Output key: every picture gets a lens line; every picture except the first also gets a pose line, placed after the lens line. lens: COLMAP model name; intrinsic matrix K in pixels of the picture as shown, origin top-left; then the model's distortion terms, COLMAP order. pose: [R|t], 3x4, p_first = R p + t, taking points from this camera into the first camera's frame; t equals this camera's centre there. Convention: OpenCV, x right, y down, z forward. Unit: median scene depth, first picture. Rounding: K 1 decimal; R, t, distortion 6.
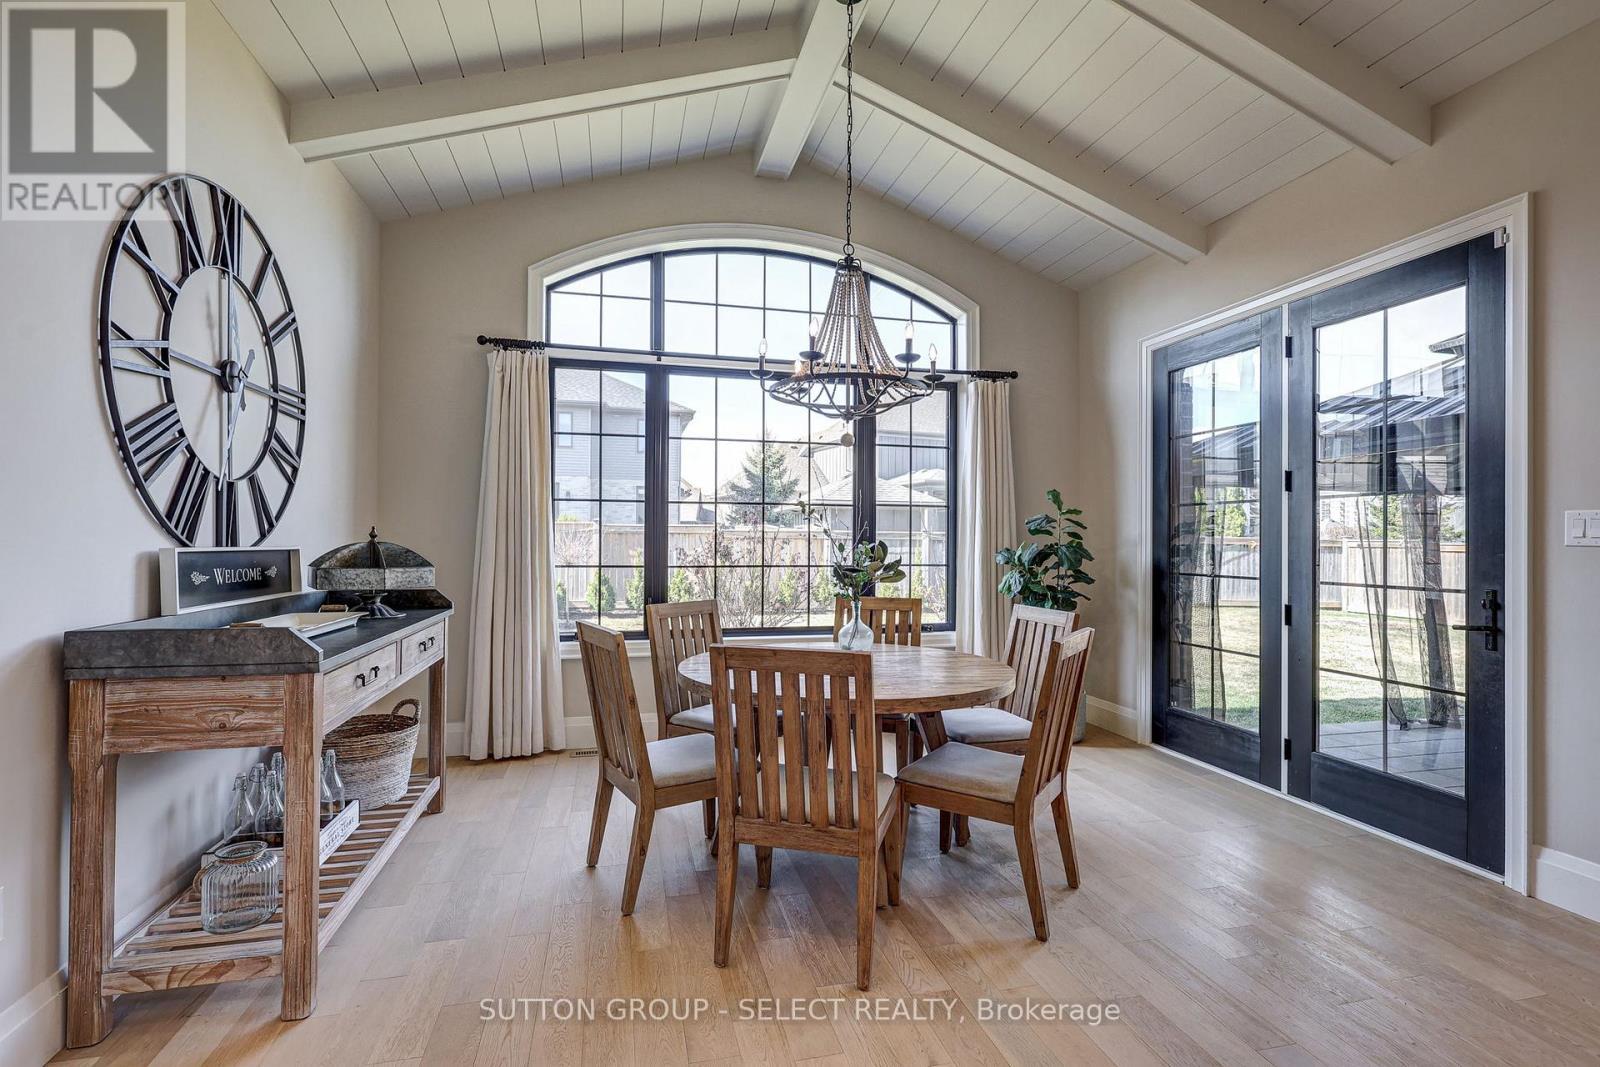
lens RADIAL K [[744.1, 0, 799.7], [0, 744.1, 533.7], [0, 0, 1]] dist [0.004291, 0.000564]
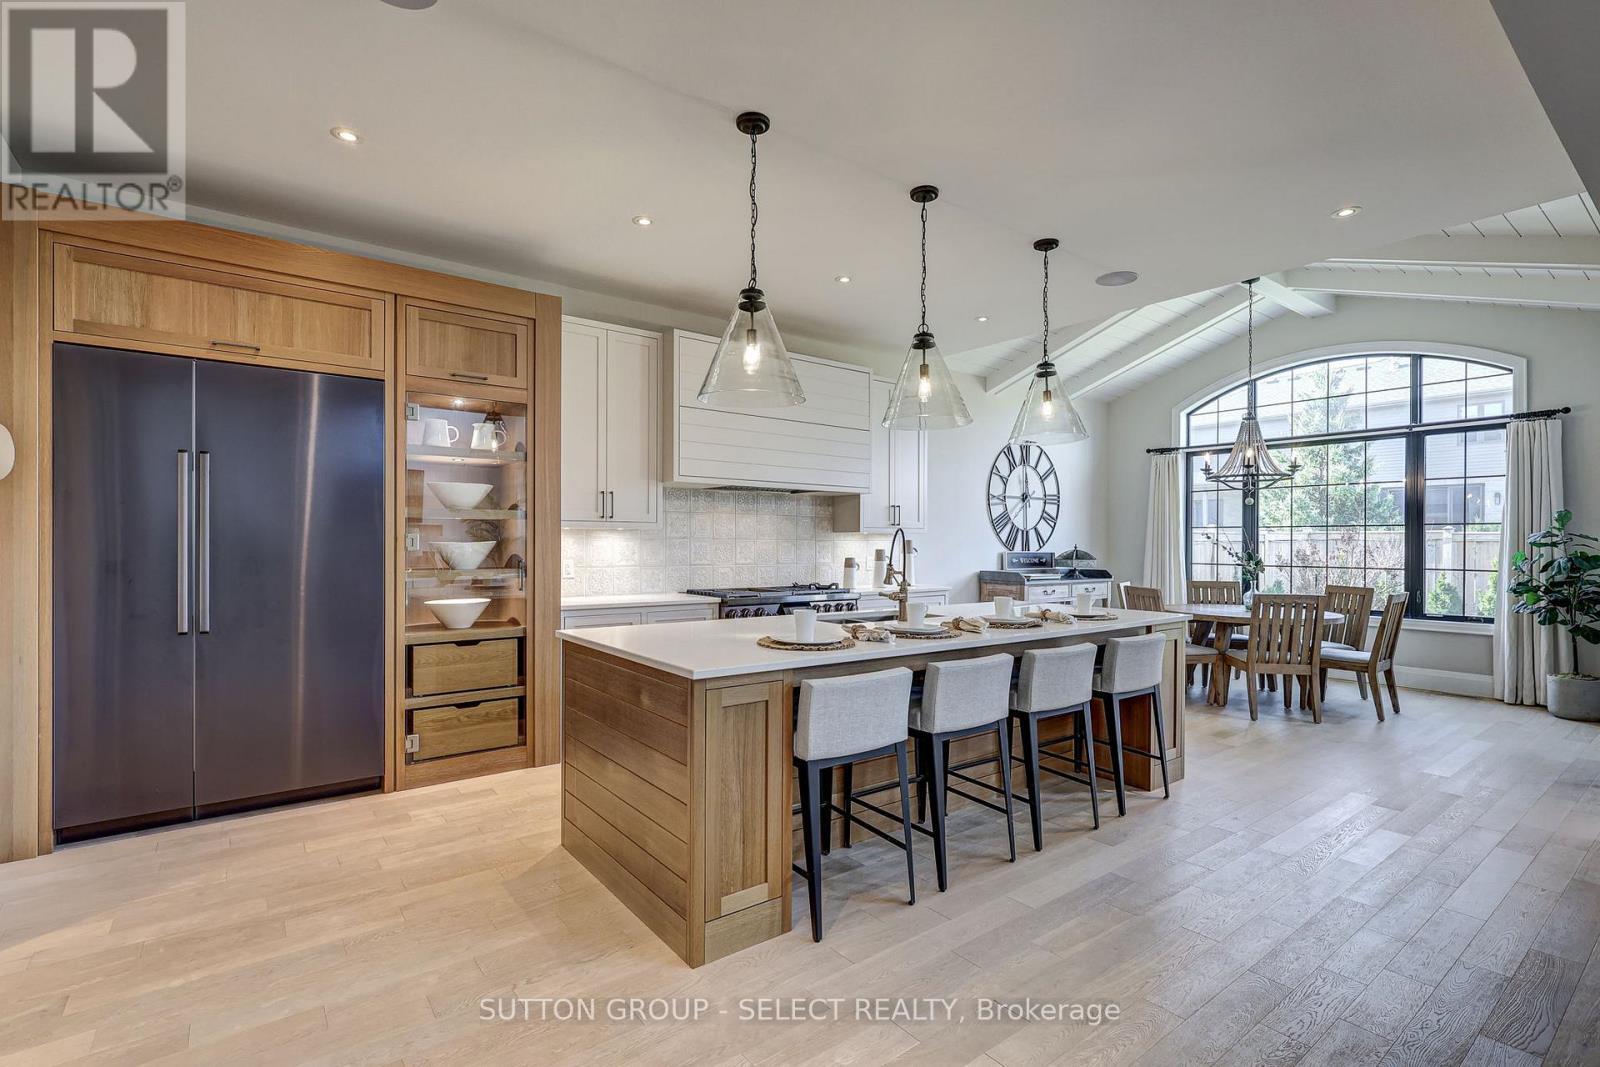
lens RADIAL K [[744.1, 0, 803.0], [0, 744.1, 537.1], [0, 0, 1]] dist [0.004291, 0.000564]
pose [[0.401442, -0.008915, -0.915841, 1.689743], [0.007599, 0.999951, -0.006402, -0.028048], [0.915853, -0.004389, 0.401490, -1.100291]]
